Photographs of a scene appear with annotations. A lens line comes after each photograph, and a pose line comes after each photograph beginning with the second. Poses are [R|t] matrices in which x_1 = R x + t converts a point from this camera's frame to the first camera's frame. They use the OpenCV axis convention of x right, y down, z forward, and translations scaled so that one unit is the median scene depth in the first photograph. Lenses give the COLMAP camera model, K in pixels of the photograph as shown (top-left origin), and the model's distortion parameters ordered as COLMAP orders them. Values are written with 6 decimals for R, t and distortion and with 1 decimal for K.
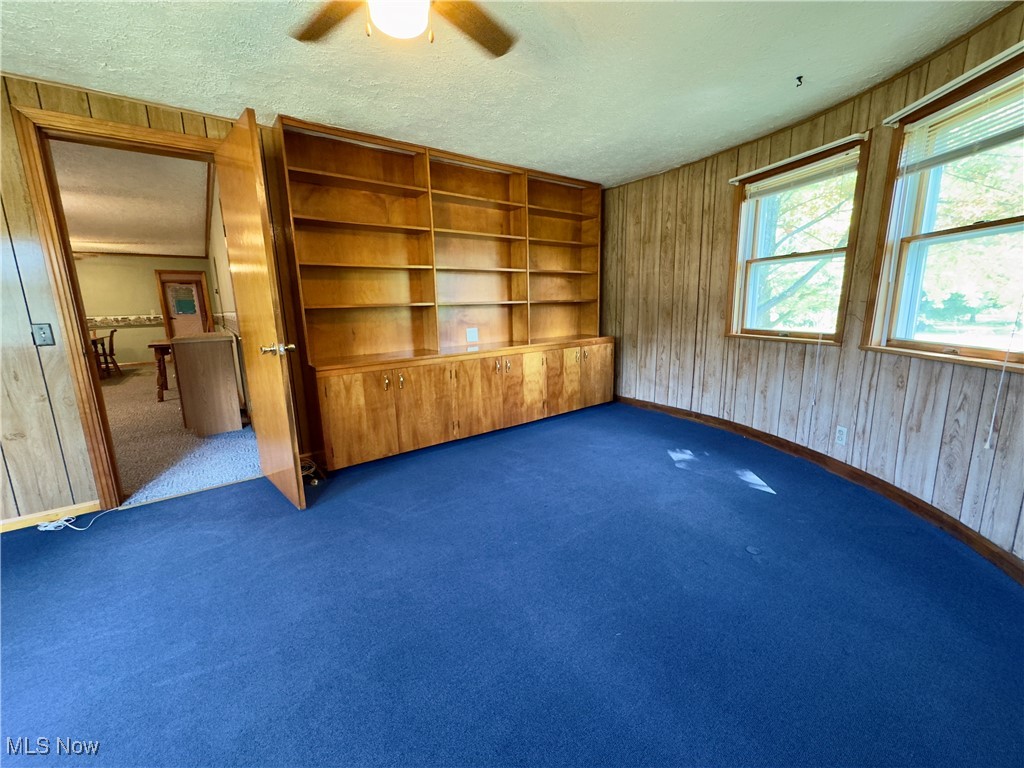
lens RADIAL K [[412.2, 0, 512.0], [0, 412.2, 384.0], [0, 0, 1]] dist [0.000402, 0.000056]
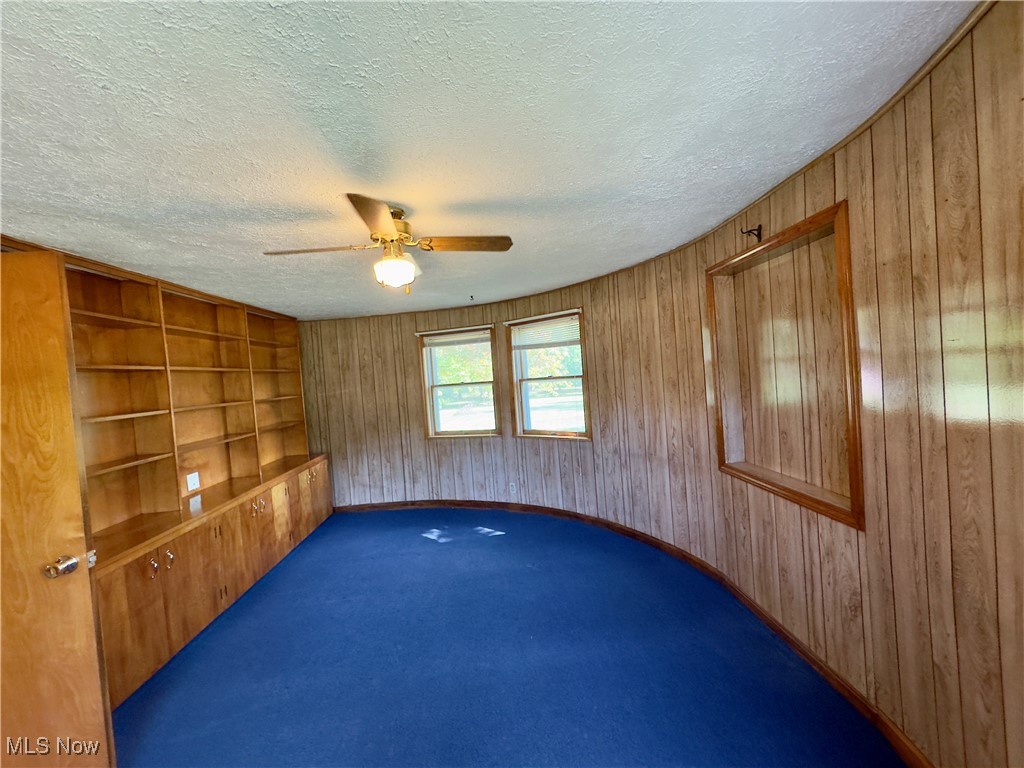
lens RADIAL K [[412.2, 0, 512.0], [0, 412.2, 384.0], [0, 0, 1]] dist [0.000402, 0.000056]
pose [[0.554921, -0.038265, 0.831023, -0.461236], [0.218445, 0.970590, -0.101177, -0.092246], [-0.802711, 0.237678, 0.546959, -0.027452]]
